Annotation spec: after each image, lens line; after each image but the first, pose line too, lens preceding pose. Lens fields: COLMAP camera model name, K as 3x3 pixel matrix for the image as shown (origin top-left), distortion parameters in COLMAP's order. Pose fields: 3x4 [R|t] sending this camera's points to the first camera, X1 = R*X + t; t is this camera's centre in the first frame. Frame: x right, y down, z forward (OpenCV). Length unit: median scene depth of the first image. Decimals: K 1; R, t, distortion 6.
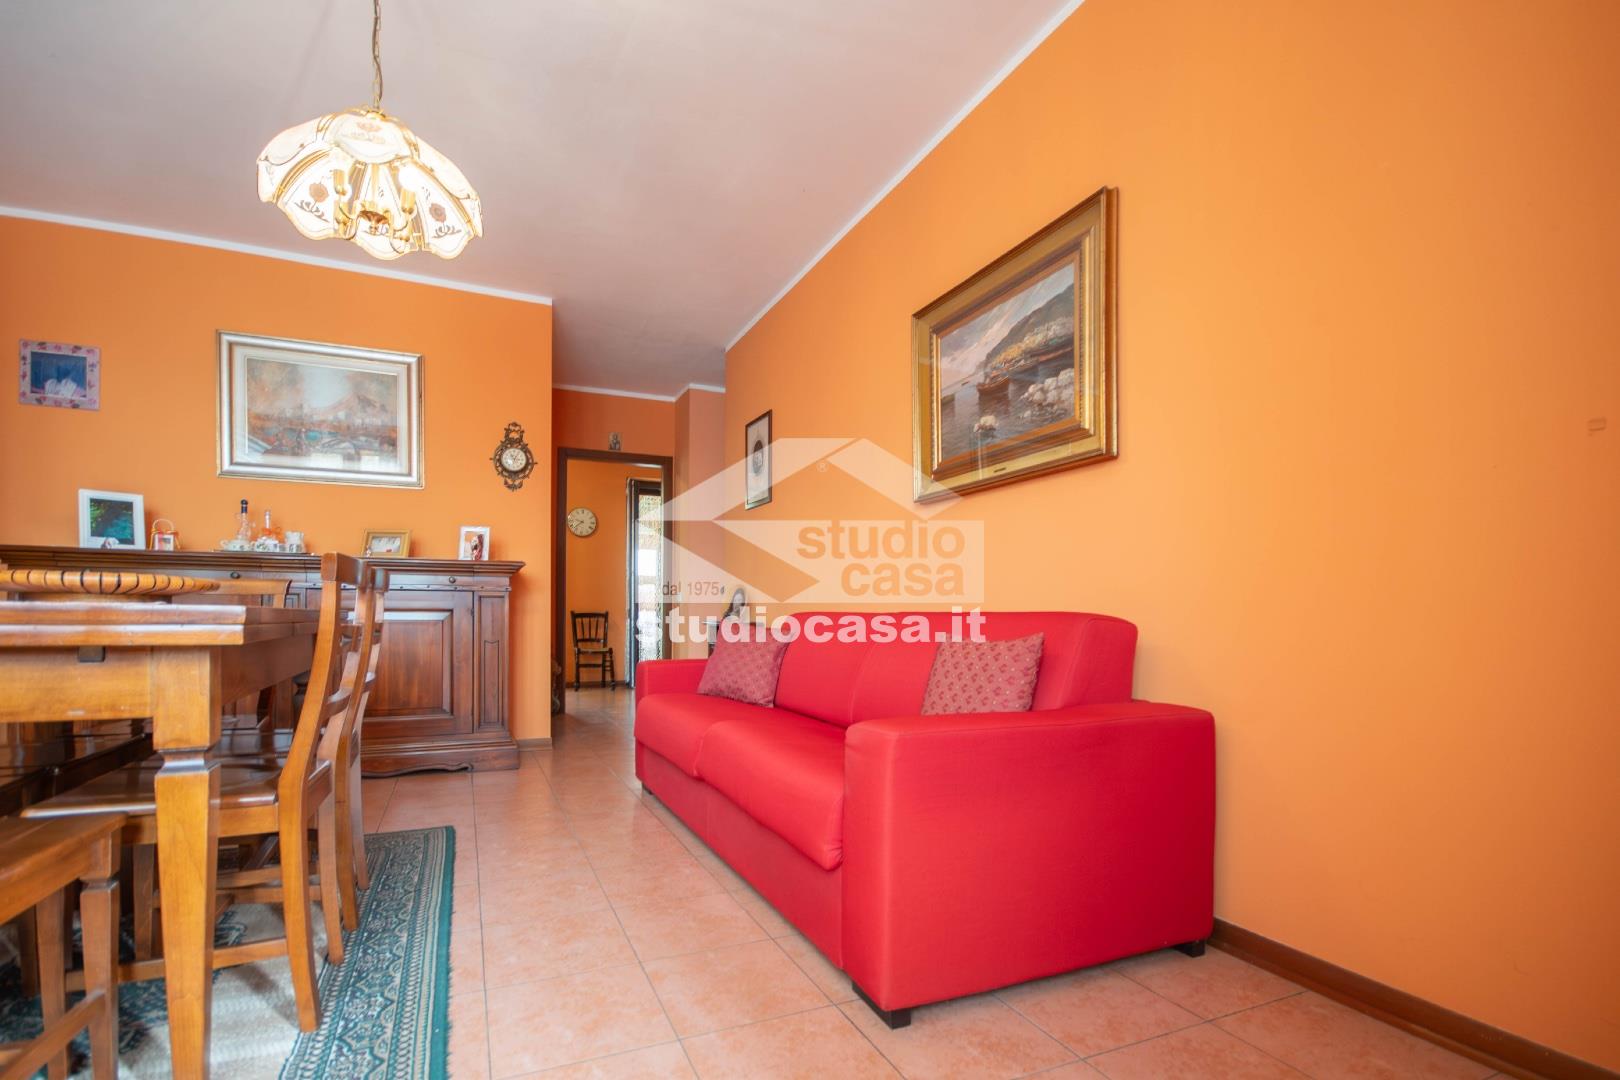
lens RADIAL K [[733.8, 0, 778.1], [0, 733.8, 613.7], [0, 0, 1]] dist [-0.010375, 0.000200]
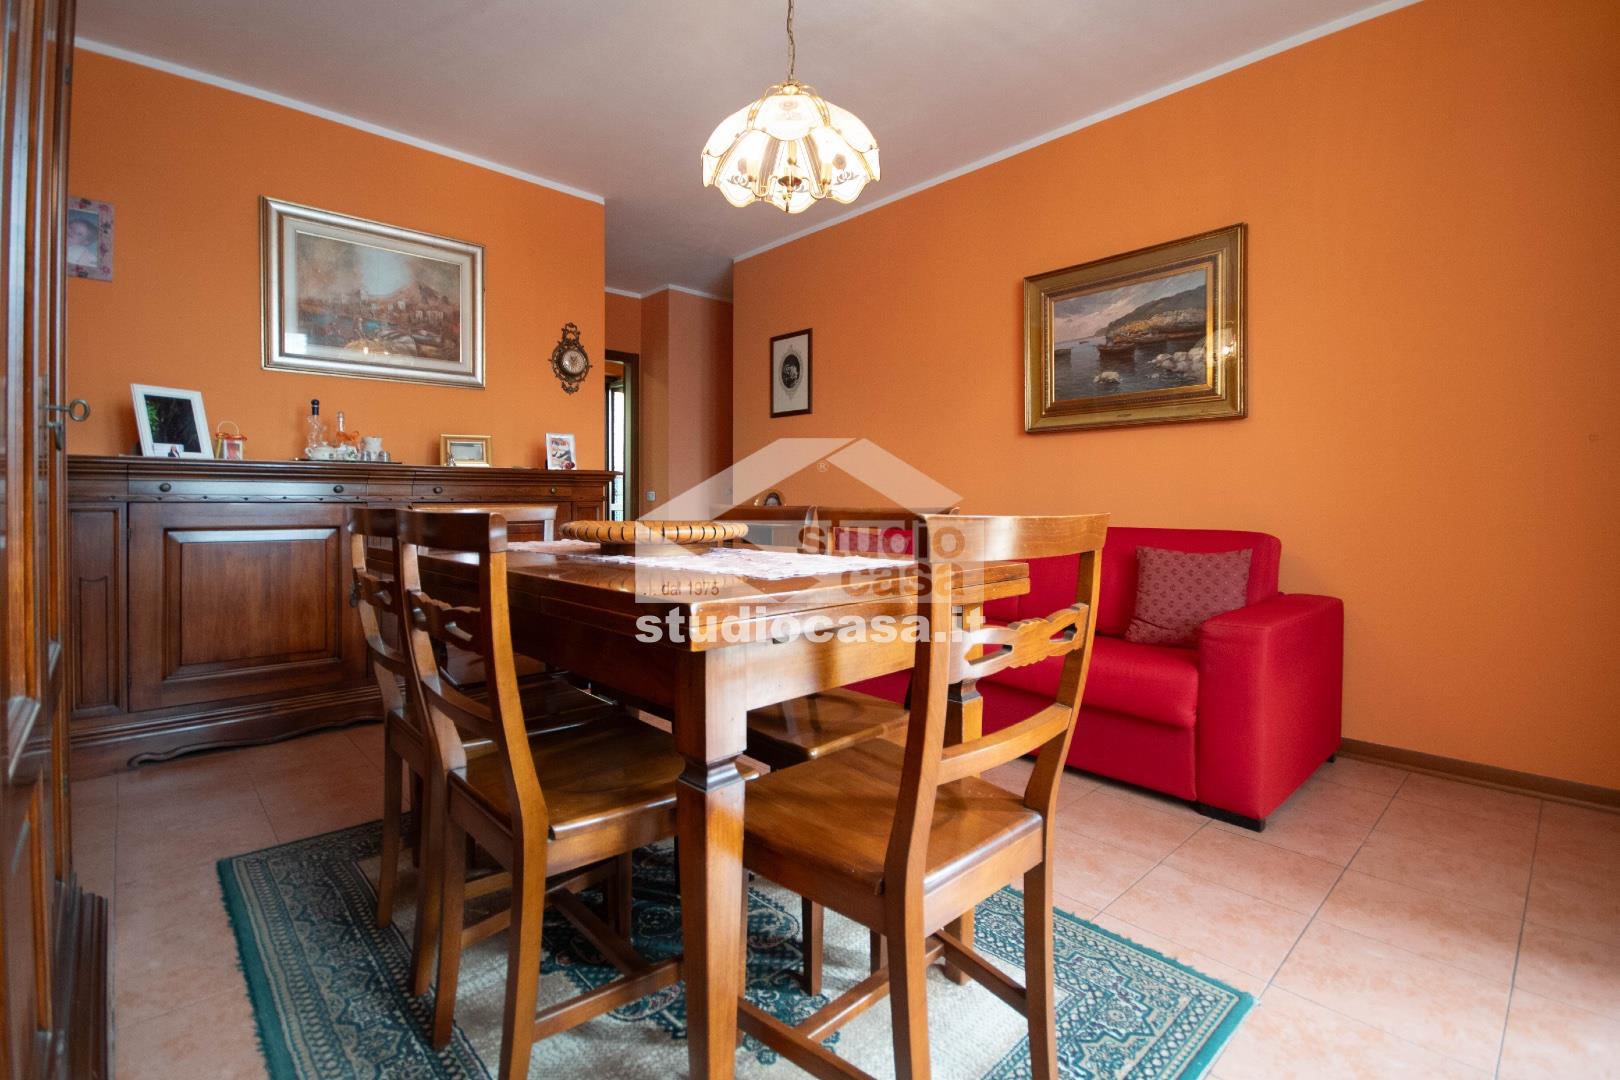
lens RADIAL K [[733.8, 0, 803.5], [0, 733.8, 504.1], [0, 0, 1]] dist [-0.010375, 0.000200]
pose [[0.940768, -0.006389, 0.338991, -0.534281], [0.002278, 0.999919, 0.012526, -0.045796], [-0.339043, -0.011012, 0.940706, -0.019240]]
